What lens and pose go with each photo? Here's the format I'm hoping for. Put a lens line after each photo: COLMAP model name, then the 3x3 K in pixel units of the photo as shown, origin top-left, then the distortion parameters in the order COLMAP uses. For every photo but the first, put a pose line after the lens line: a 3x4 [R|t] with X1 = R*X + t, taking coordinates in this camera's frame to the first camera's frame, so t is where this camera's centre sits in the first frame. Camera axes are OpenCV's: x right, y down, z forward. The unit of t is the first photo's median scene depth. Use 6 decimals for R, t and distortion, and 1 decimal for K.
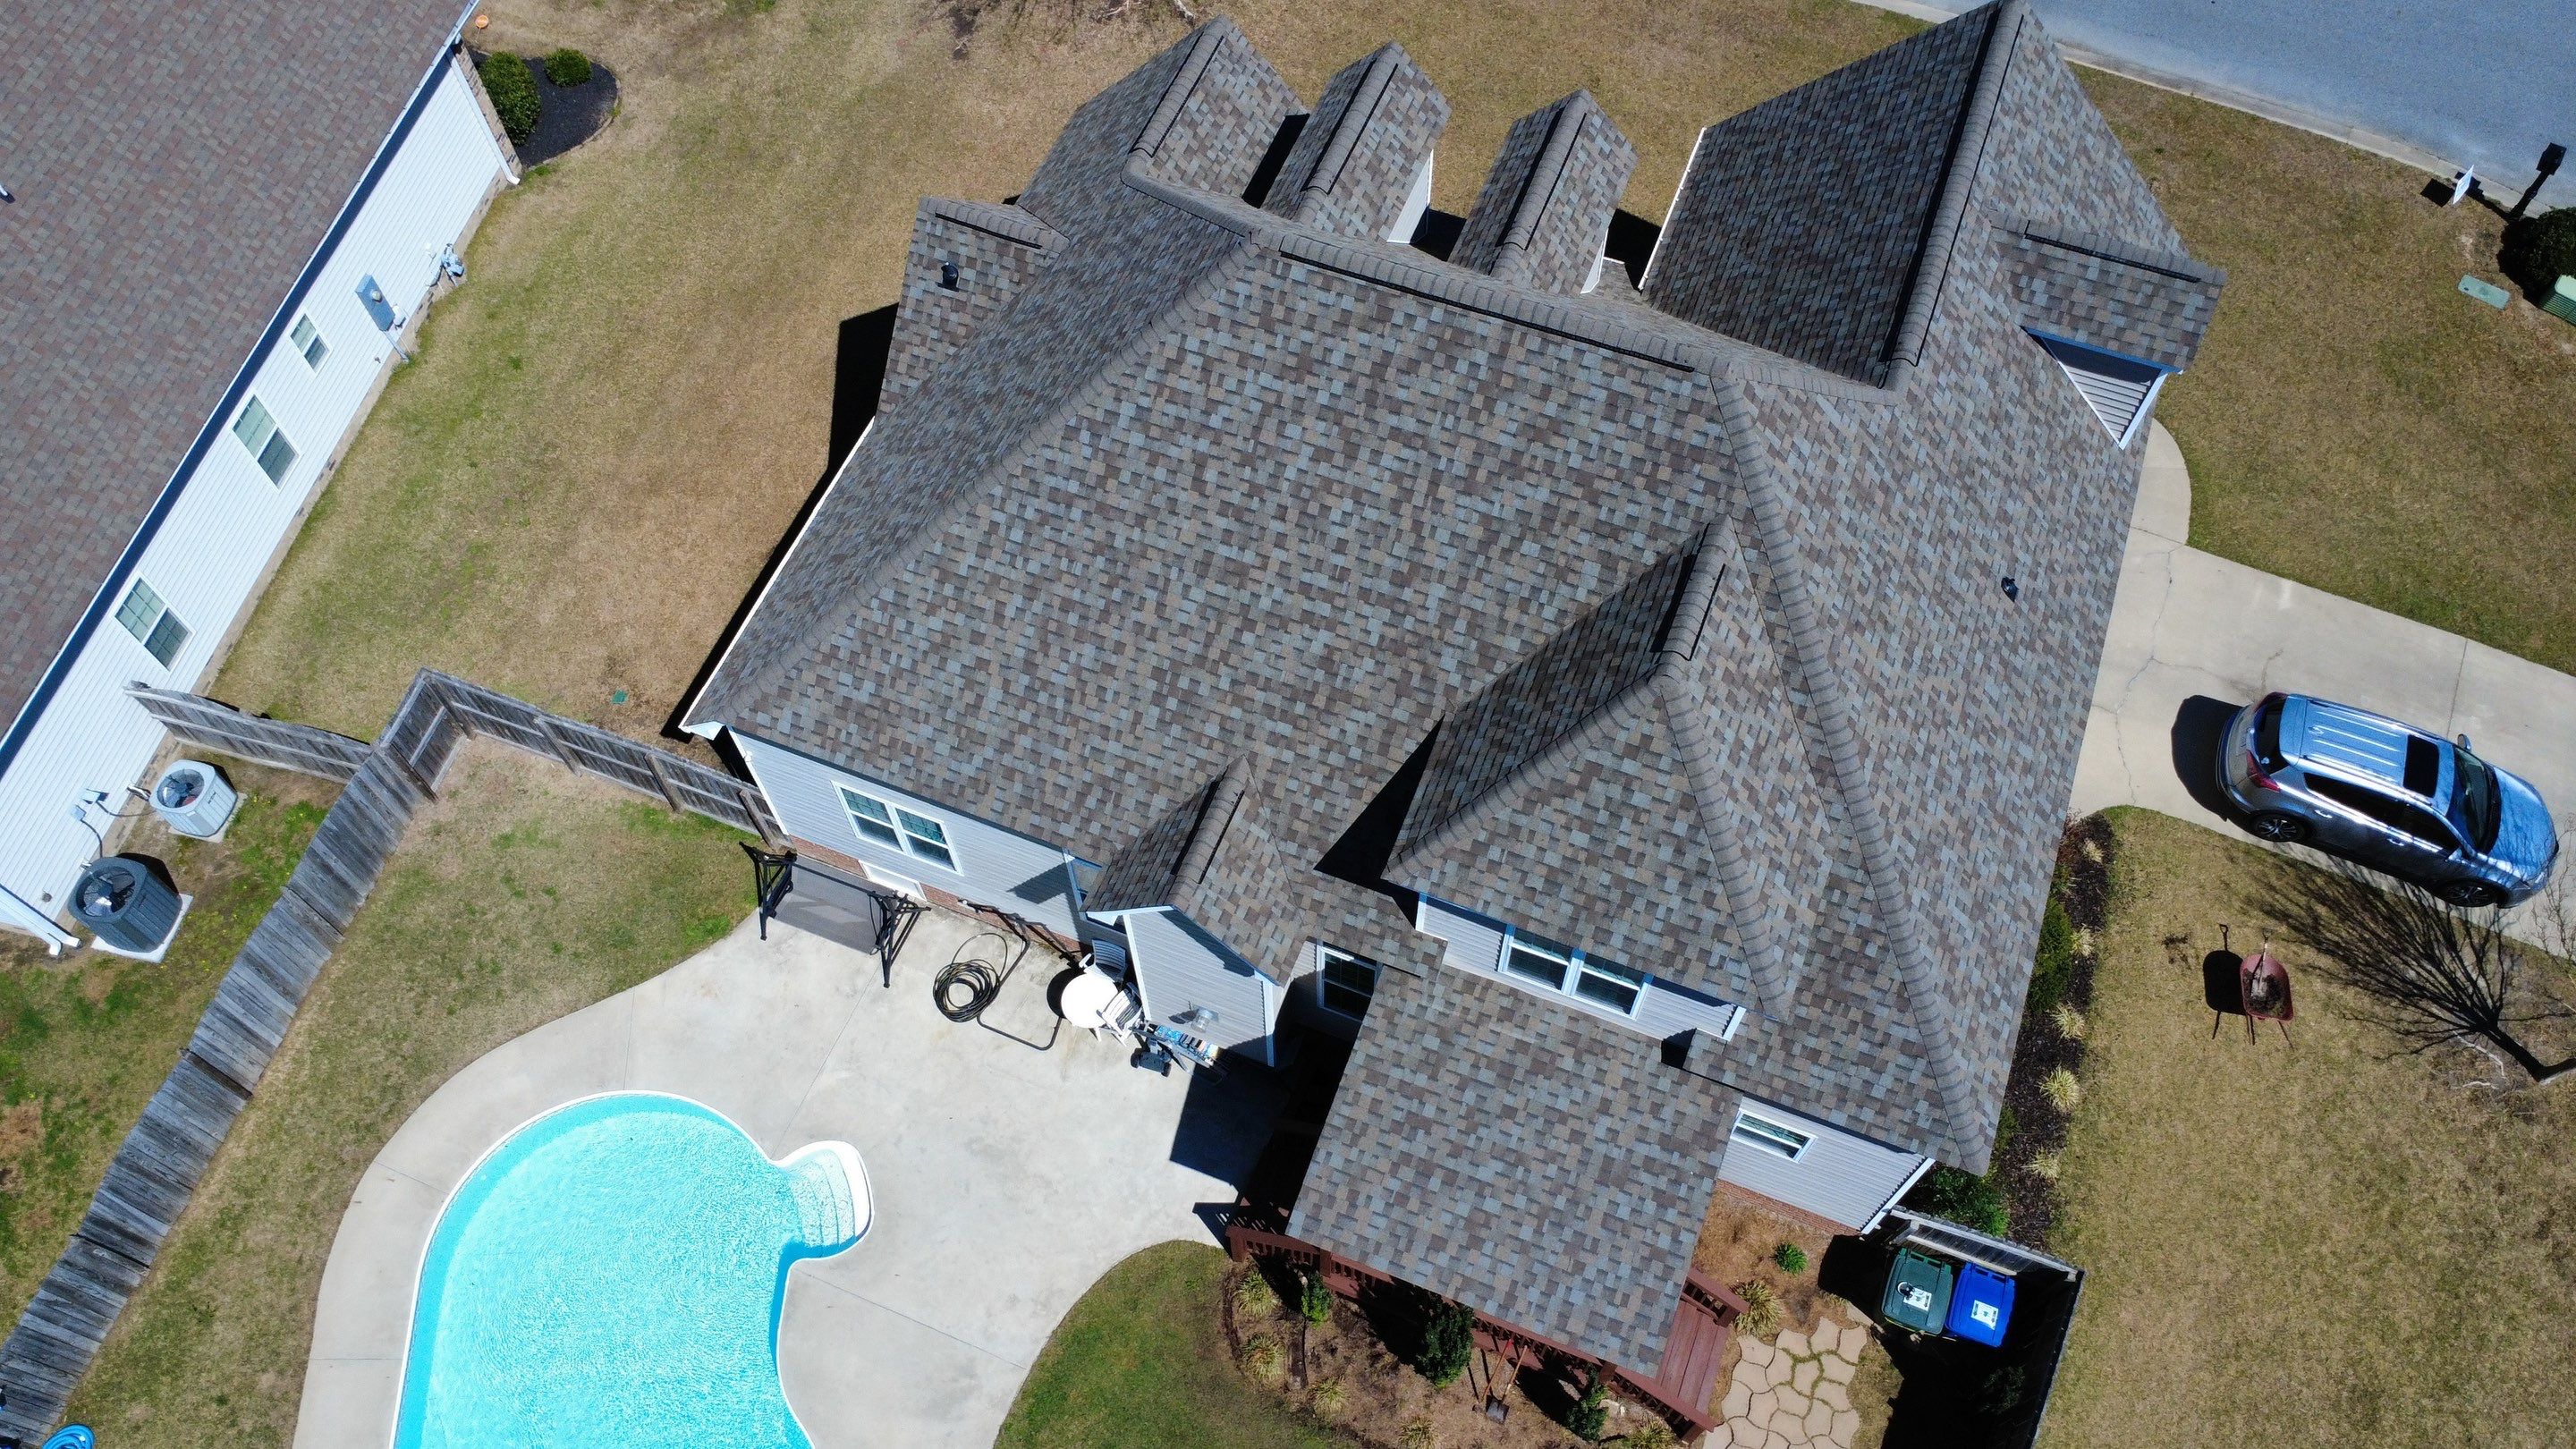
lens RADIAL K [[1921.4, 0, 1288.8], [0, 1921.4, 725.5], [0, 0, 1]] dist [0.006547, 0.000476]
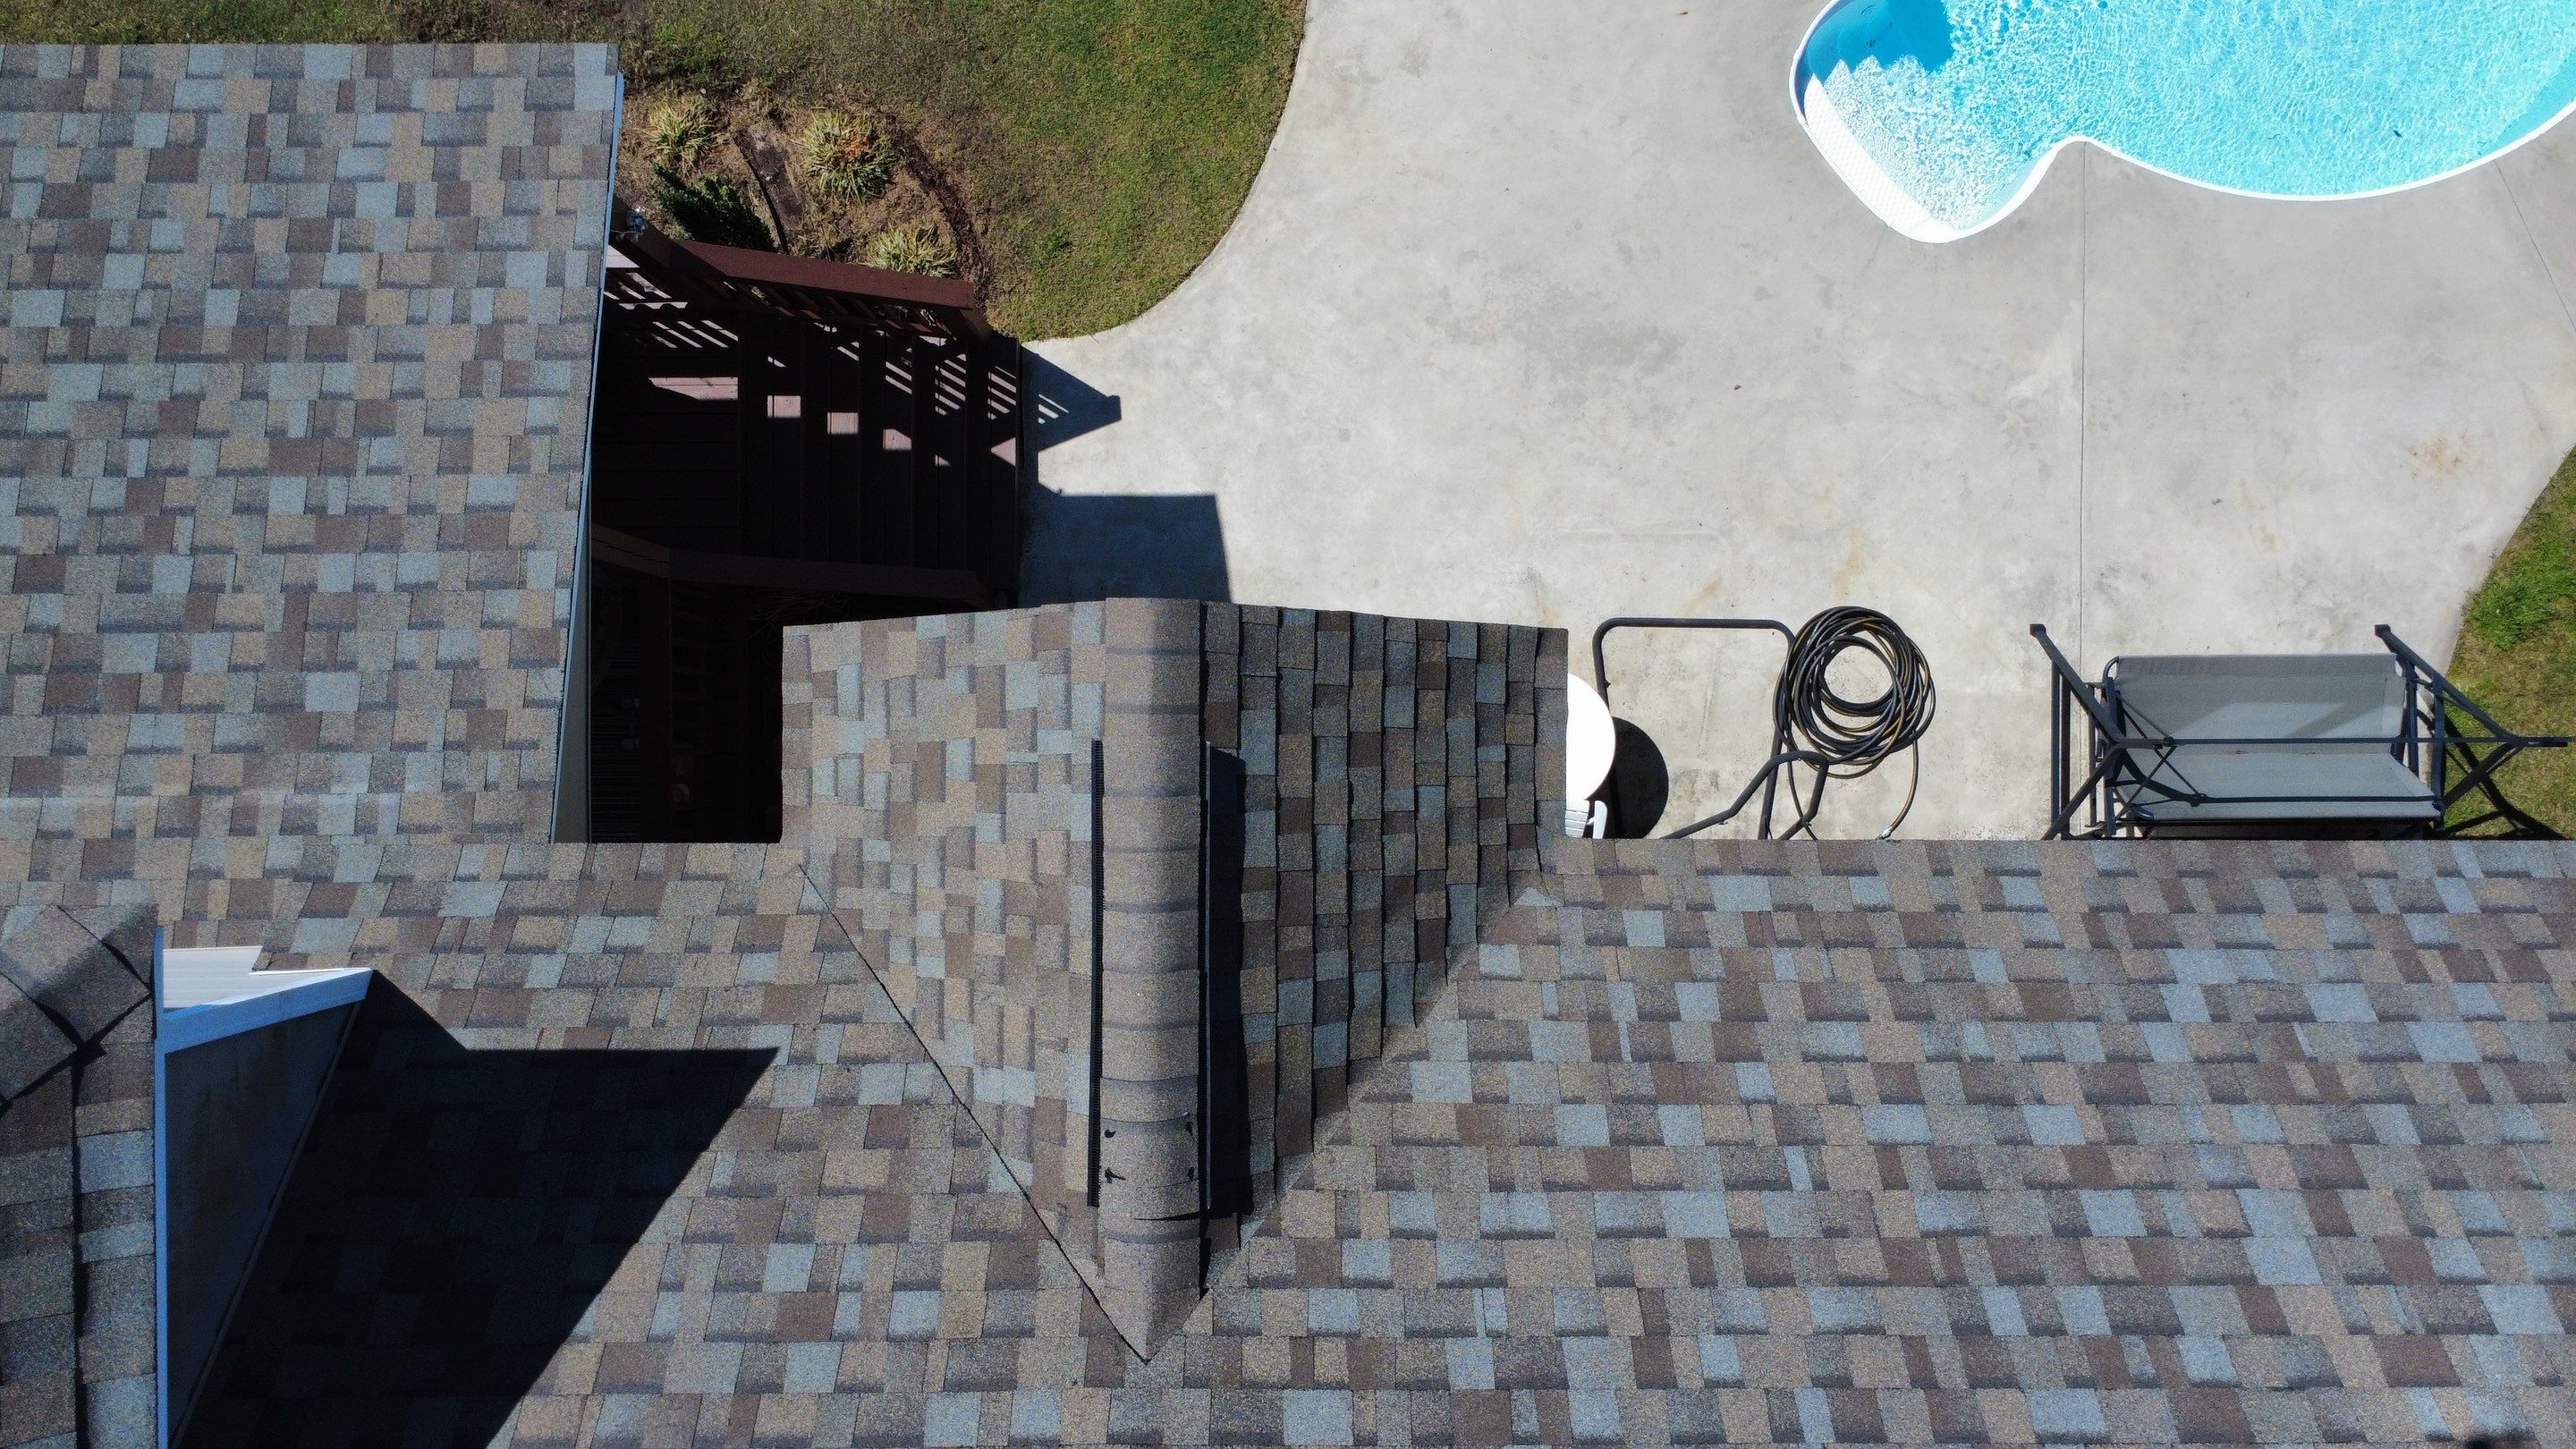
lens RADIAL K [[1921.4, 0, 1288.8], [0, 1921.4, 725.5], [0, 0, 1]] dist [0.006547, 0.000476]
pose [[-0.928154, 0.372184, 0.003020, -0.066544], [-0.319167, -0.800062, 0.507970, -0.045019], [0.191474, 0.470510, 0.861370, 0.751833]]
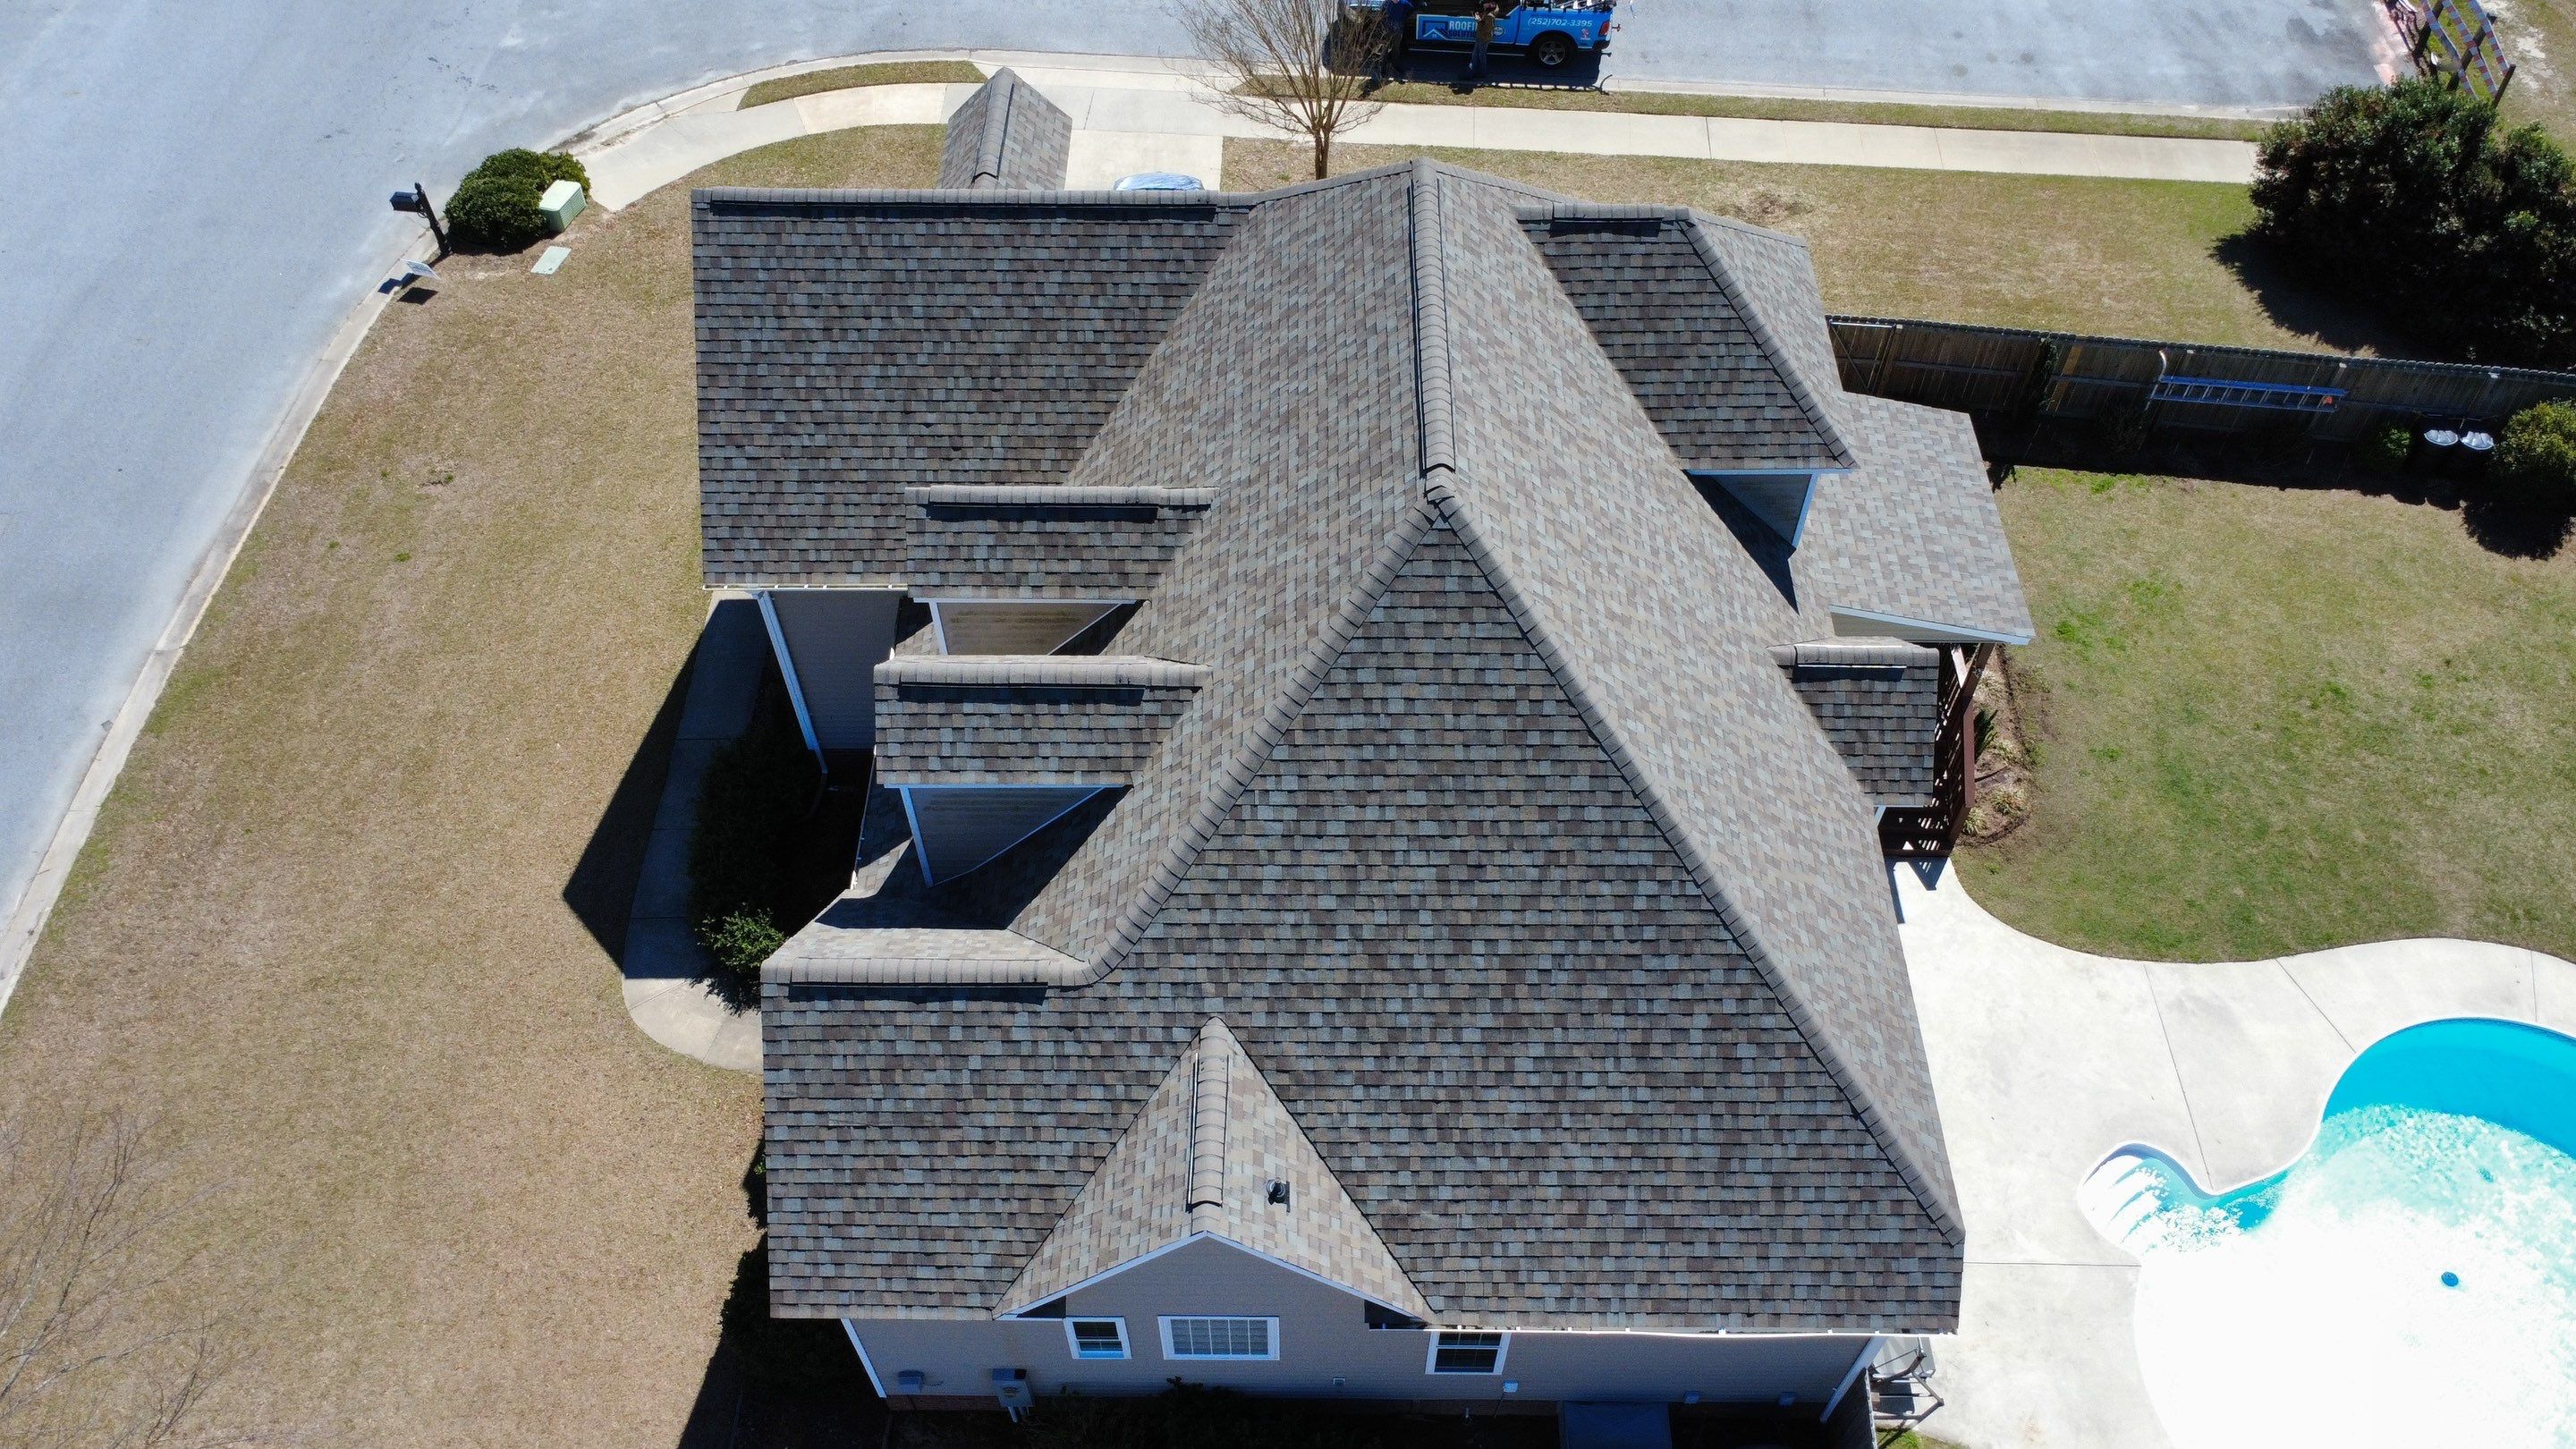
lens RADIAL K [[1921.4, 0, 1288.8], [0, 1921.4, 725.5], [0, 0, 1]] dist [0.006547, 0.000476]
pose [[-0.360929, -0.728053, 0.582812, -0.539903], [0.811194, 0.063228, 0.581349, -0.757443], [-0.460103, 0.682599, 0.567771, 0.554675]]
